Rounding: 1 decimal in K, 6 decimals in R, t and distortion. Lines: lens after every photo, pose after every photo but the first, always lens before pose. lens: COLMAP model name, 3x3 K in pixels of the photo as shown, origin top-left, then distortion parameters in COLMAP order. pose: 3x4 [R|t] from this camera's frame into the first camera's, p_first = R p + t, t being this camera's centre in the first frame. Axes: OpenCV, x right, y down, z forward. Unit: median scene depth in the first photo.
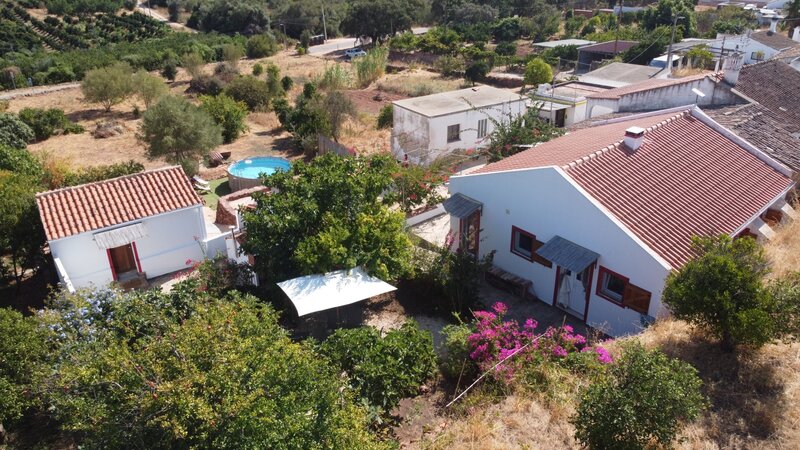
lens RADIAL K [[603.7, 0, 400.0], [0, 603.7, 225.0], [0, 0, 1]] dist [0.004763, -0.002931]
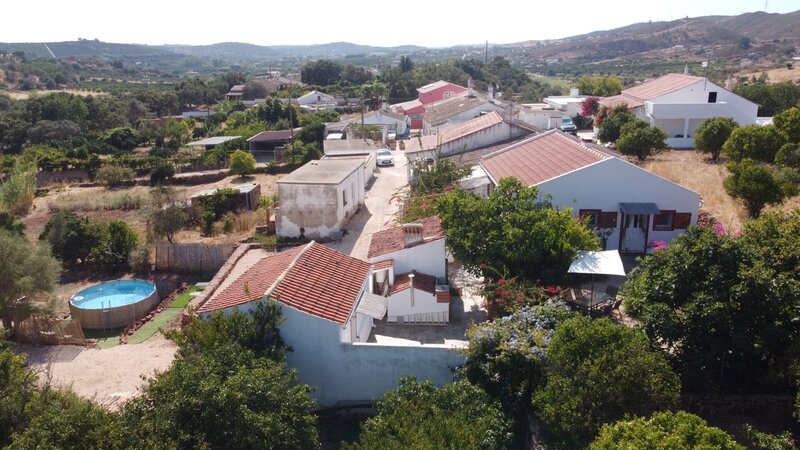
lens RADIAL K [[603.7, 0, 400.0], [0, 603.7, 225.0], [0, 0, 1]] dist [0.004763, -0.002931]
pose [[0.691626, -0.210436, 0.690920, -0.655588], [0.327460, 0.944006, -0.040275, -0.027700], [-0.643758, 0.254104, 0.721808, 0.158531]]
